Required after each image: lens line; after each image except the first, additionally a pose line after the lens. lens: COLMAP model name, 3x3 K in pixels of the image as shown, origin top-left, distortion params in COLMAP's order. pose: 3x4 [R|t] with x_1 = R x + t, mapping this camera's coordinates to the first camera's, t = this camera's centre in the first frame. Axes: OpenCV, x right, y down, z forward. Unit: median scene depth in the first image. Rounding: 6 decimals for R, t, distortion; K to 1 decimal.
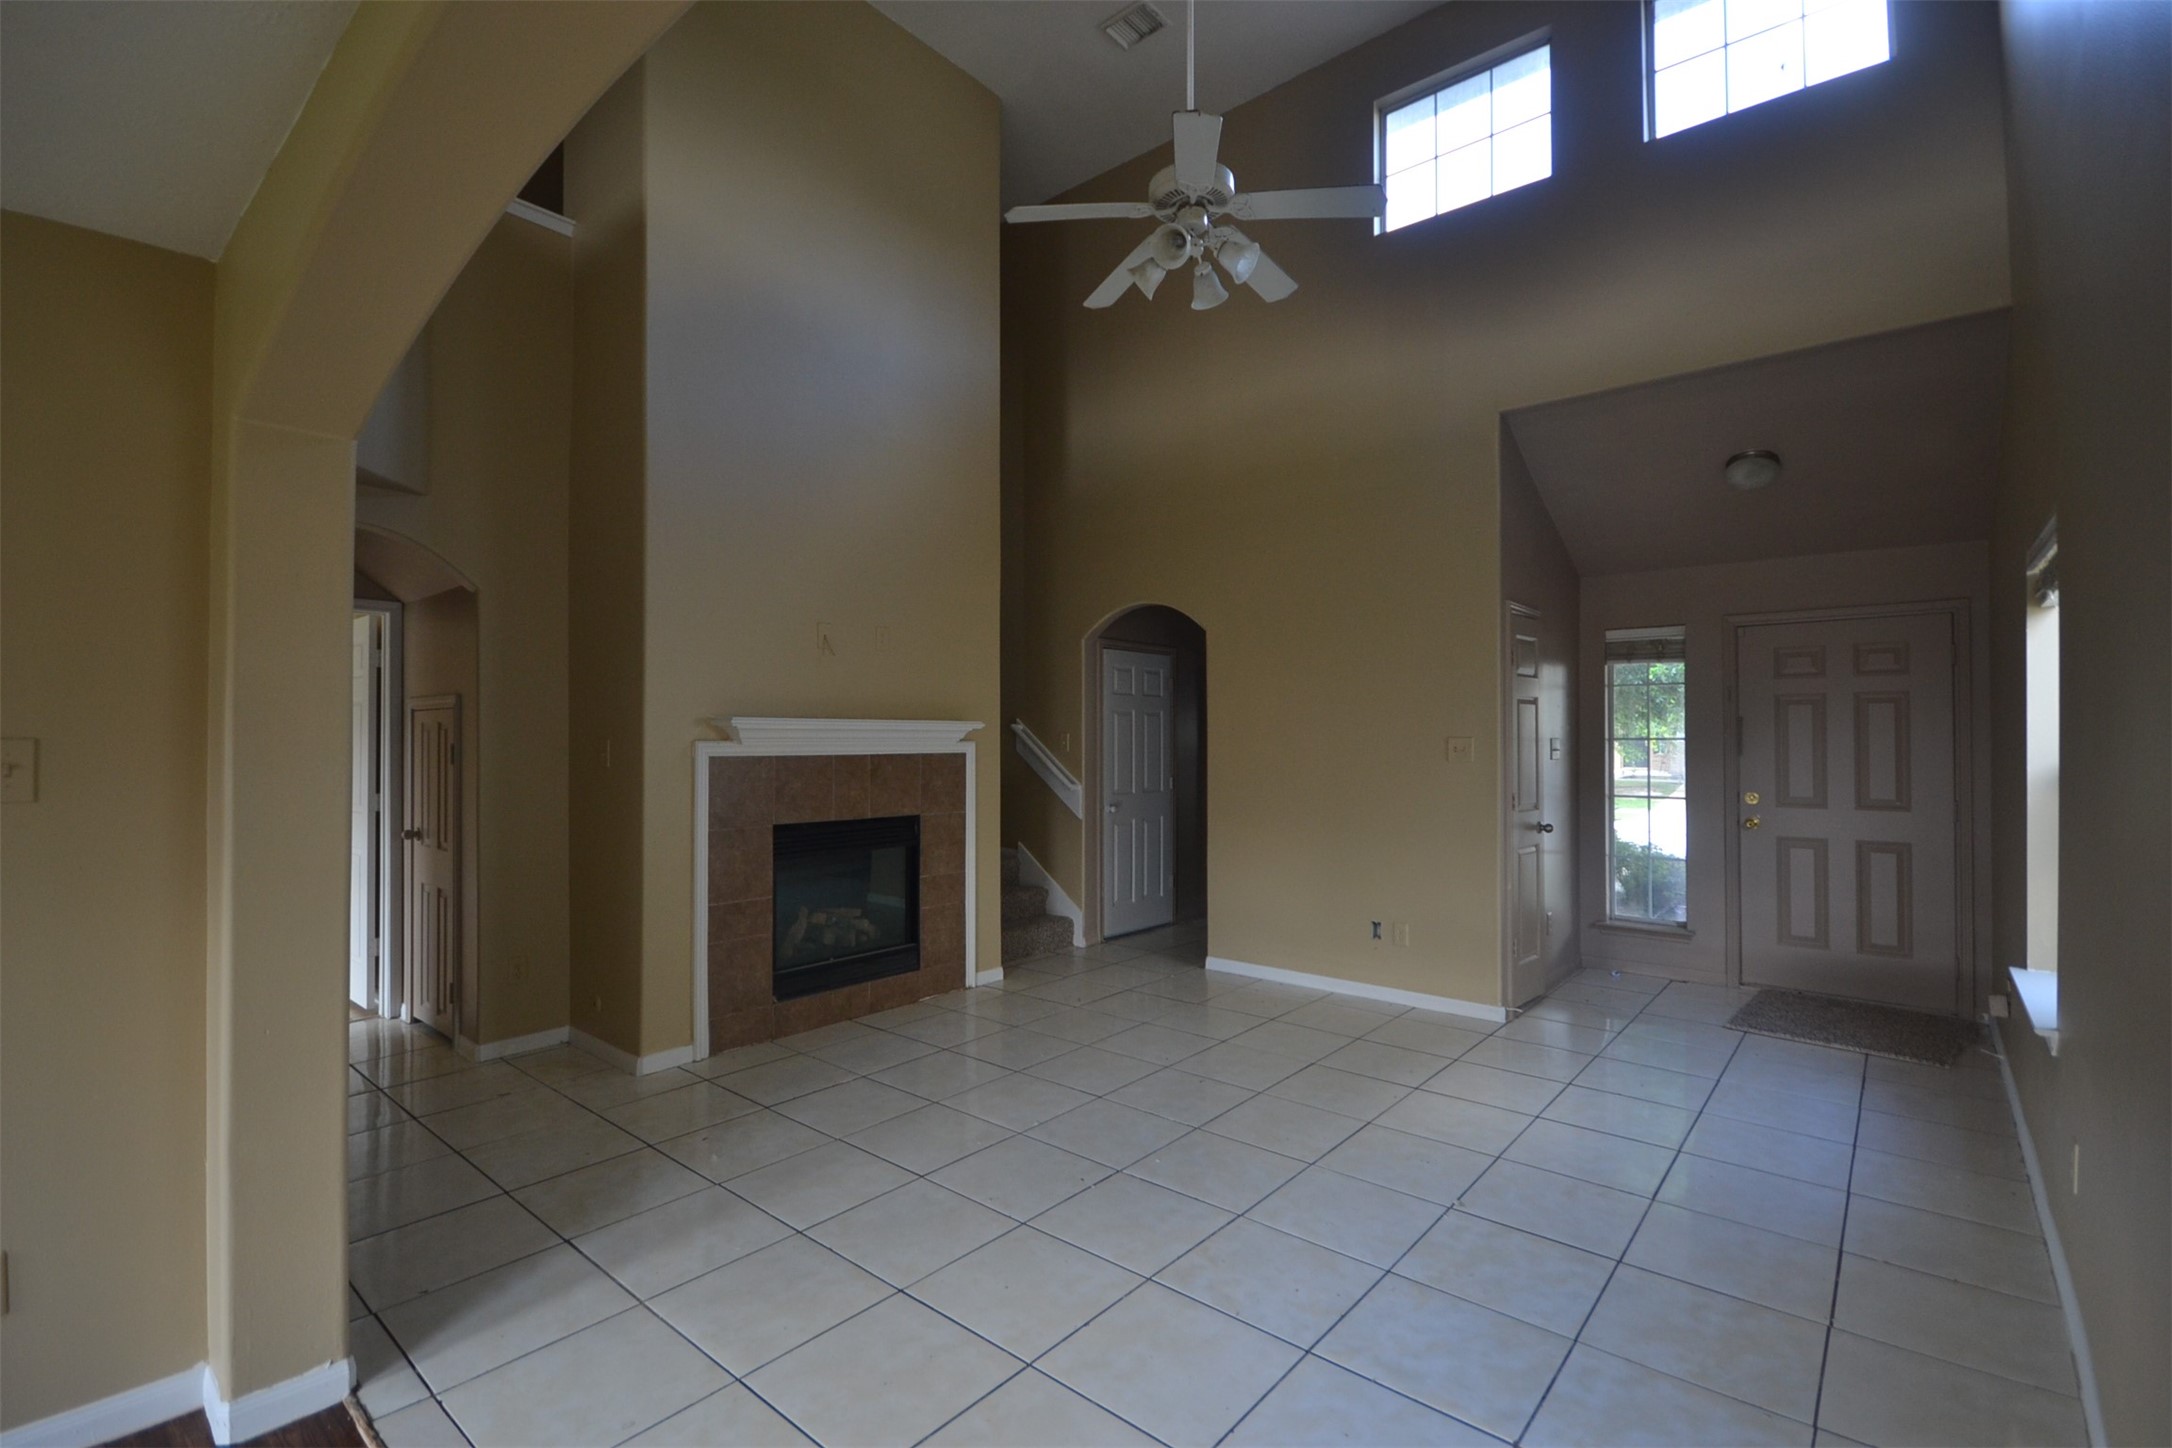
lens RADIAL K [[968.0, 0, 1080.1], [0, 968.0, 727.5], [0, 0, 1]] dist [0.017512, -0.005893]
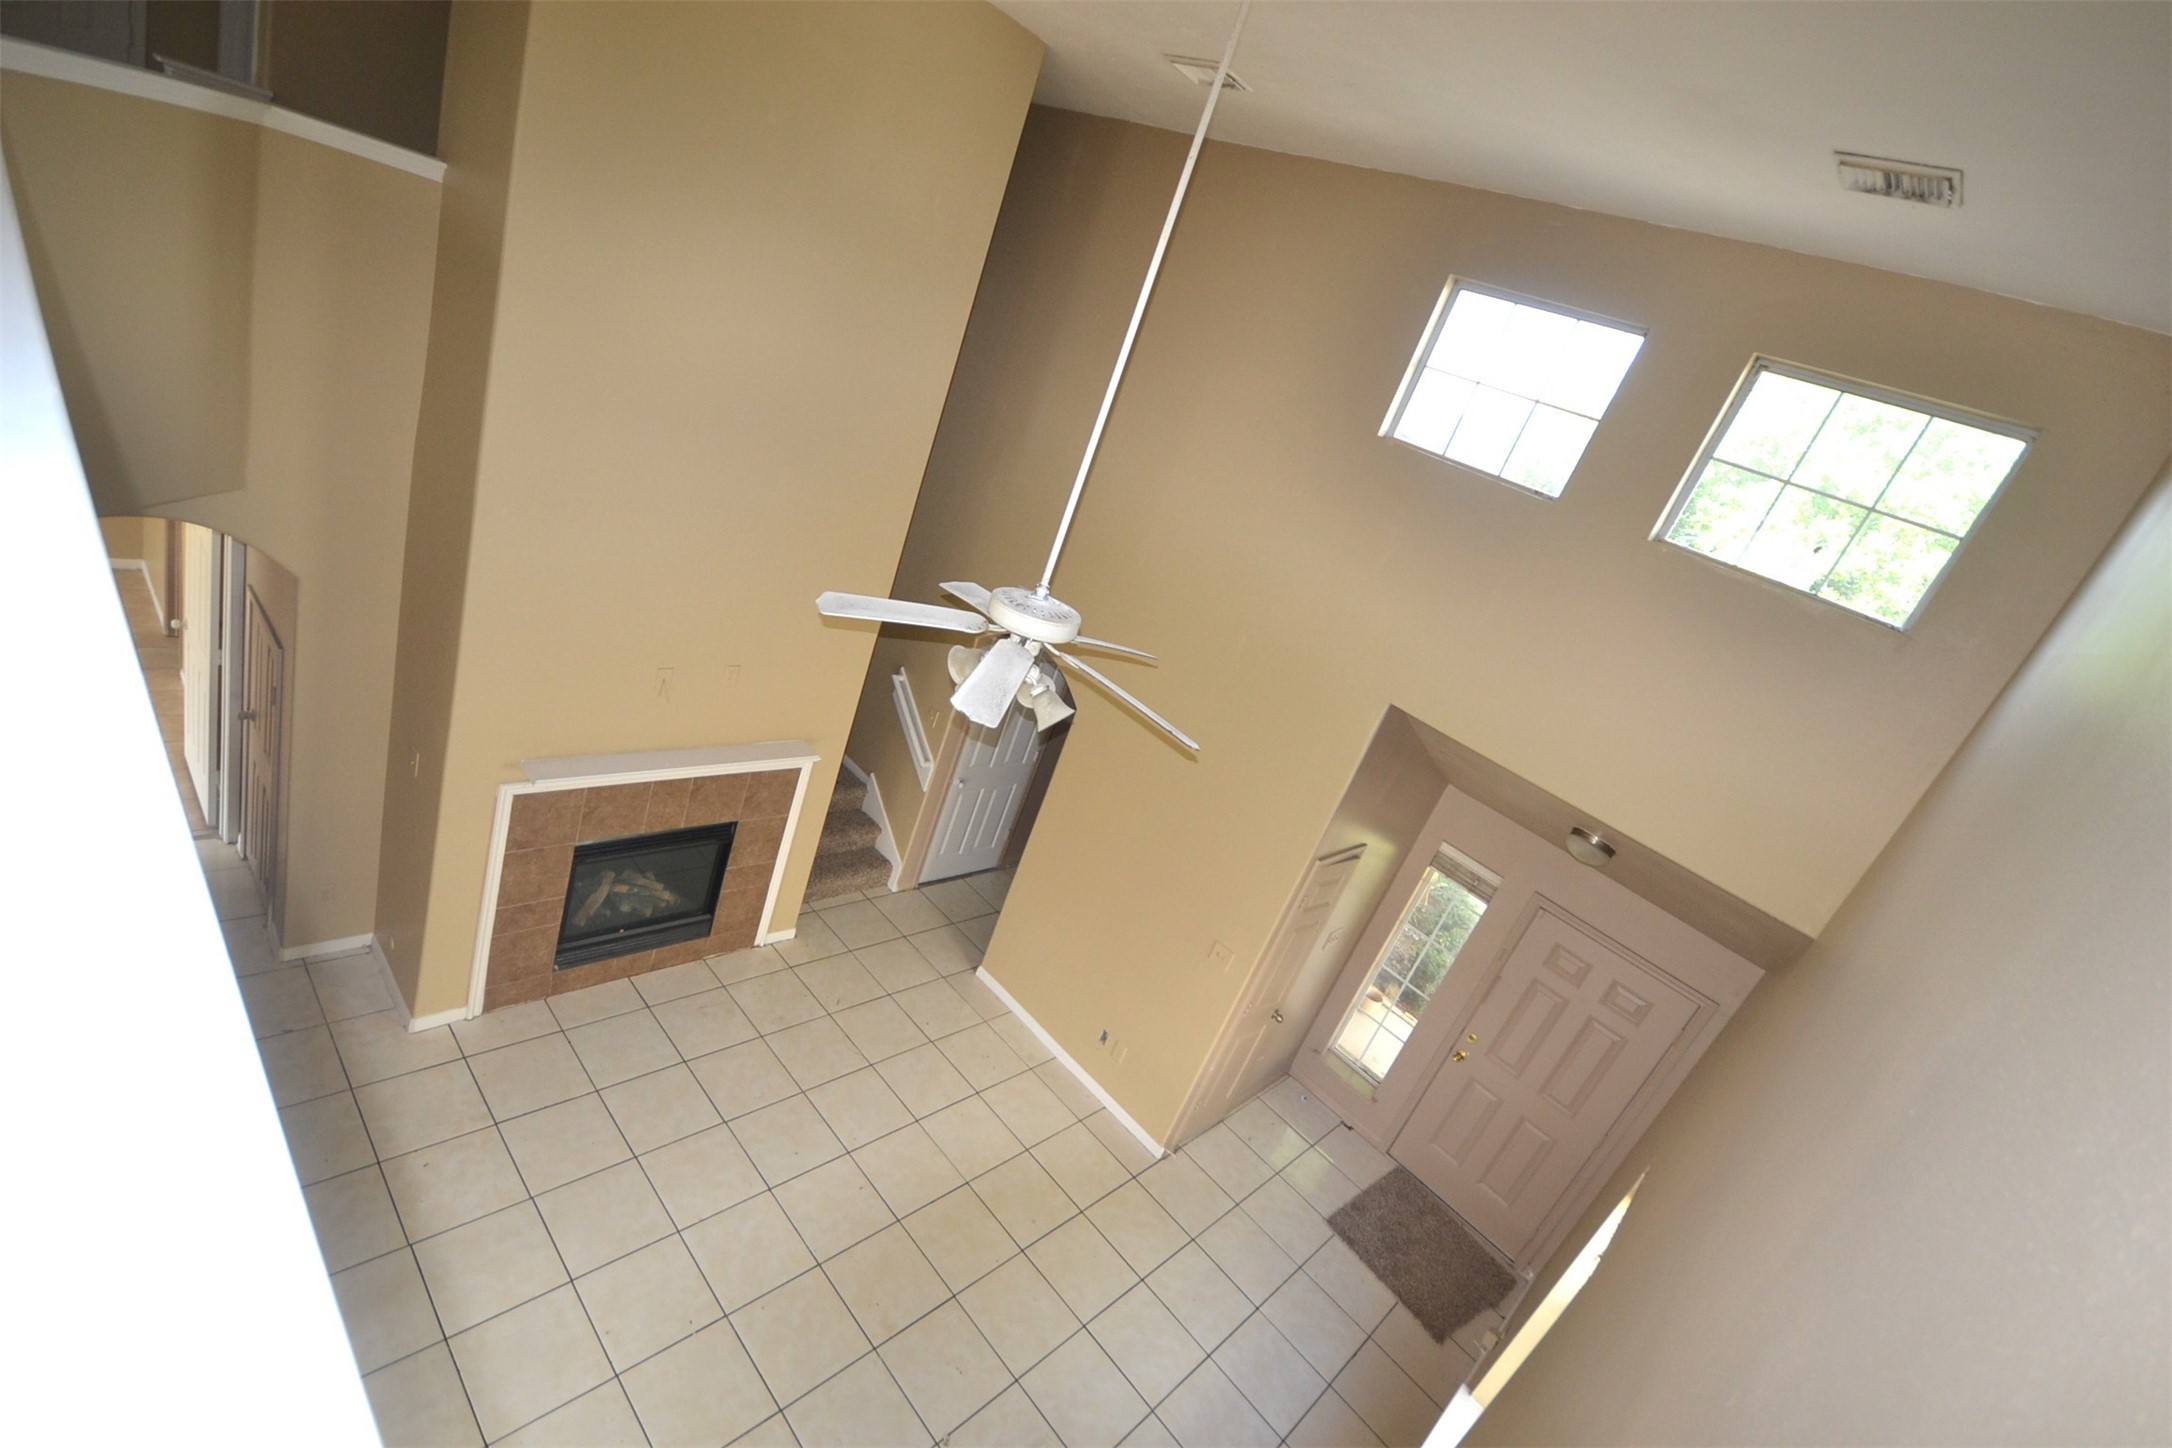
lens RADIAL K [[968.0, 0, 1071.6], [0, 968.0, 731.8], [0, 0, 1]] dist [0.017512, -0.005893]
pose [[0.940634, 0.333360, 0.063866, 0.091105], [-0.332552, 0.867466, 0.370017, -0.595613], [0.067947, -0.369289, 0.926827, 0.088935]]
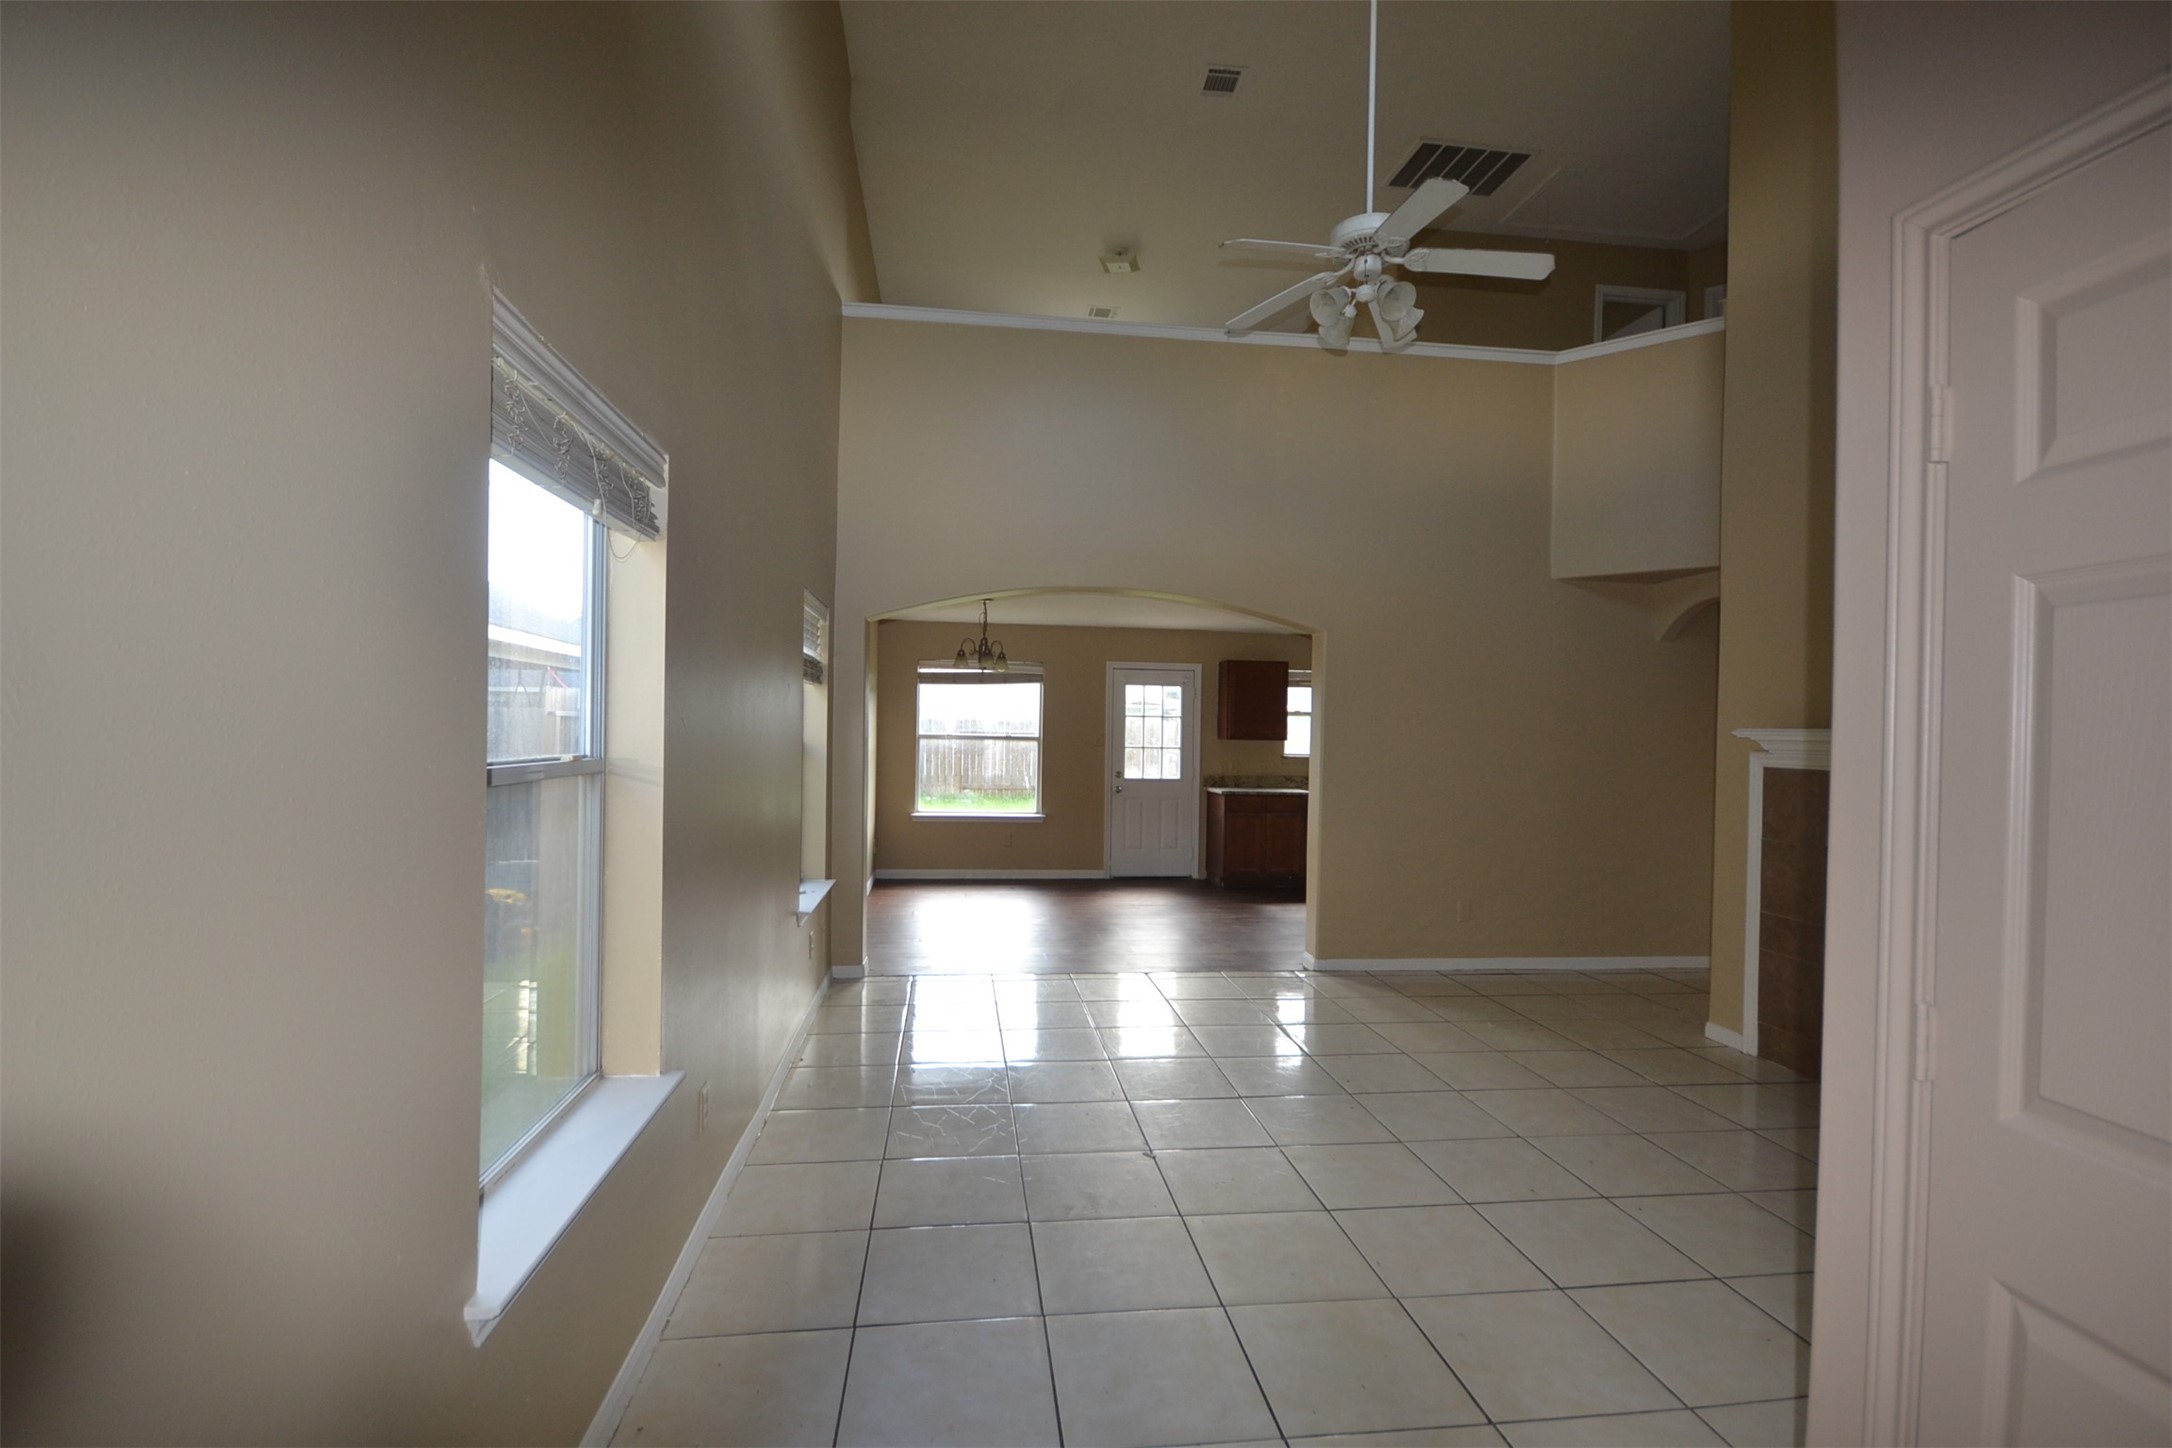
lens RADIAL K [[968.0, 0, 1074.8], [0, 968.0, 740.4], [0, 0, 1]] dist [0.017512, -0.005893]
pose [[-0.671654, -0.005251, -0.740846, 0.841063], [-0.013545, 0.999895, 0.005193, 0.006224], [0.740741, 0.013523, -0.671655, 1.109751]]
